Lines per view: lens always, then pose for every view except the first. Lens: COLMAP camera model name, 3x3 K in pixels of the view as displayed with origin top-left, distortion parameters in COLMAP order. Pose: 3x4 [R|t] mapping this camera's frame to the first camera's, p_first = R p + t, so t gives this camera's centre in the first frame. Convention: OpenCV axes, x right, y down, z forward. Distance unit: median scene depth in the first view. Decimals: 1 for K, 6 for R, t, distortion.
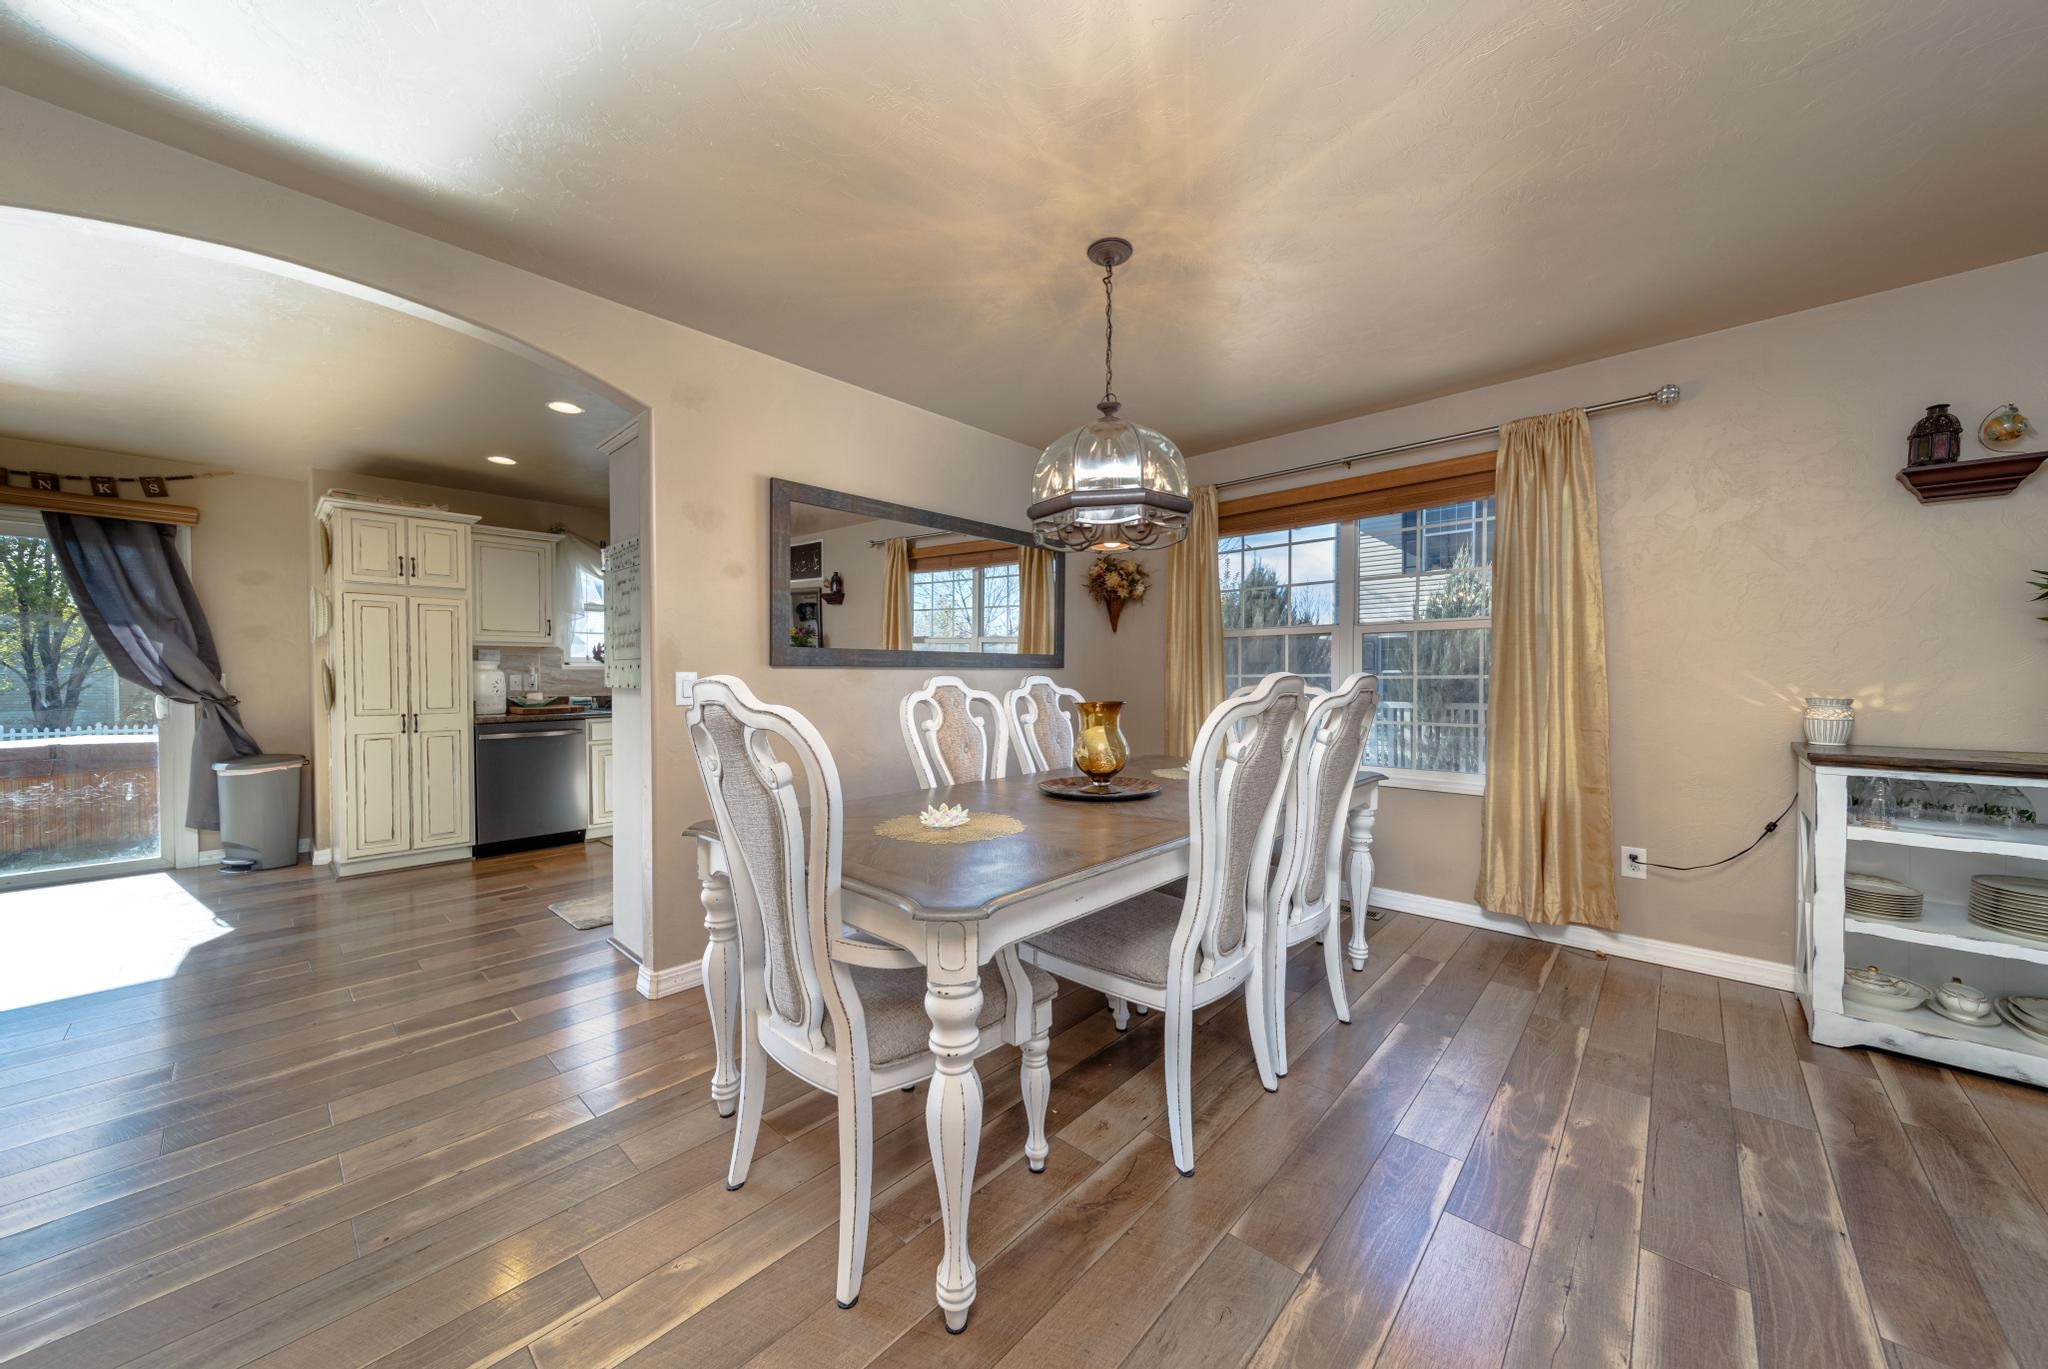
lens RADIAL K [[722.0, 0, 1052.5], [0, 722.0, 685.6], [0, 0, 1]] dist [0.011565, 0.000042]
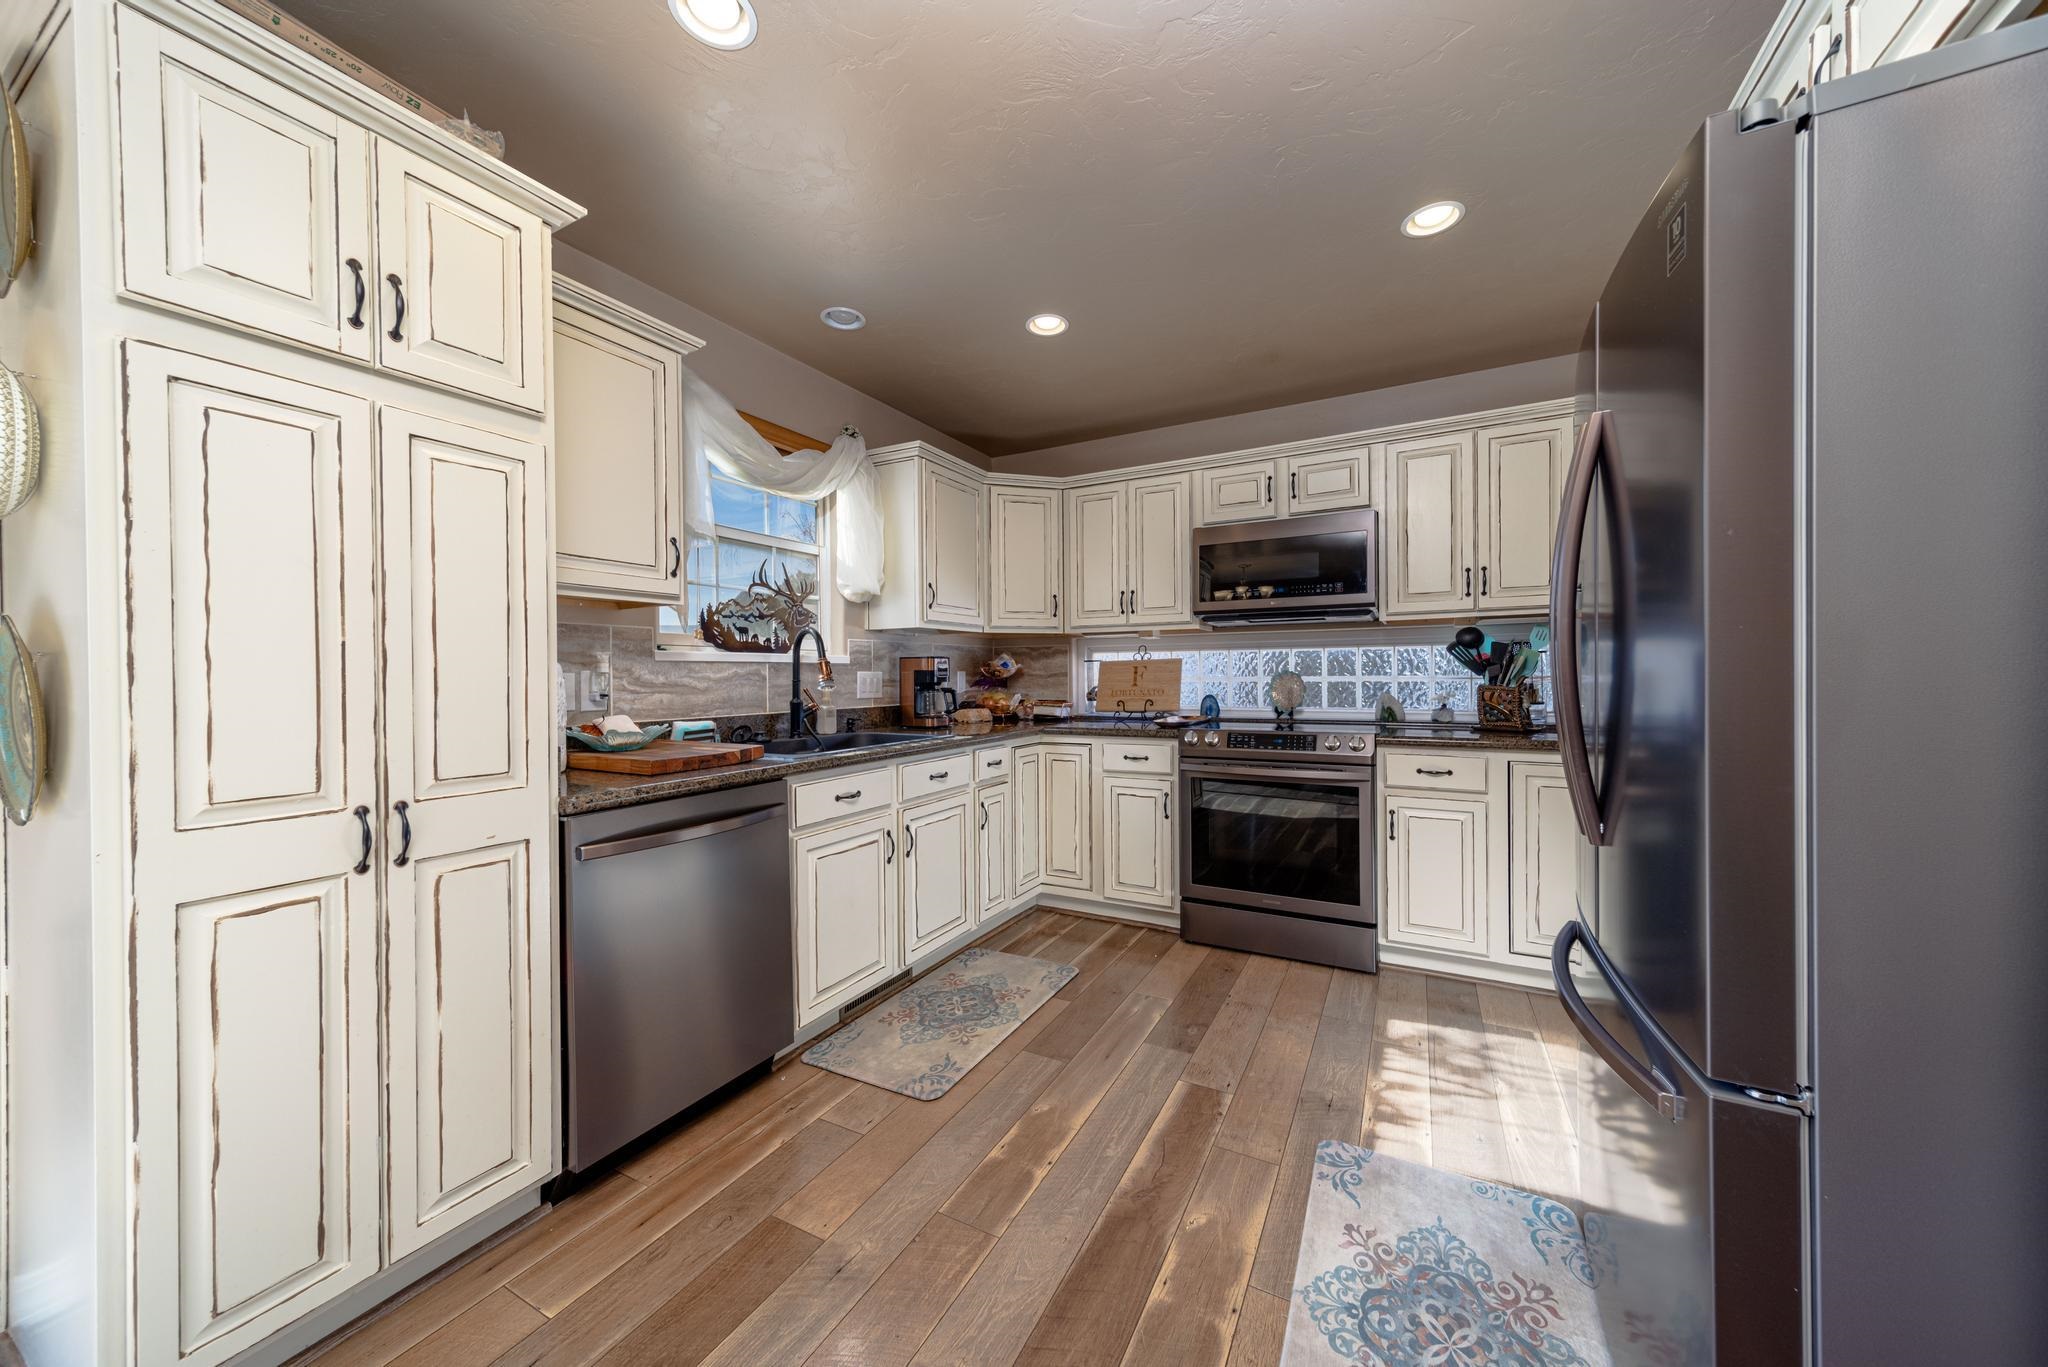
lens RADIAL K [[722.0, 0, 1028.0], [0, 722.0, 680.7], [0, 0, 1]] dist [0.011565, 0.000042]
pose [[0.966048, 0.000693, 0.258363, -0.699249], [0.001254, 0.999972, -0.007370, -0.008144], [-0.258361, 0.007444, 0.966020, 0.642133]]
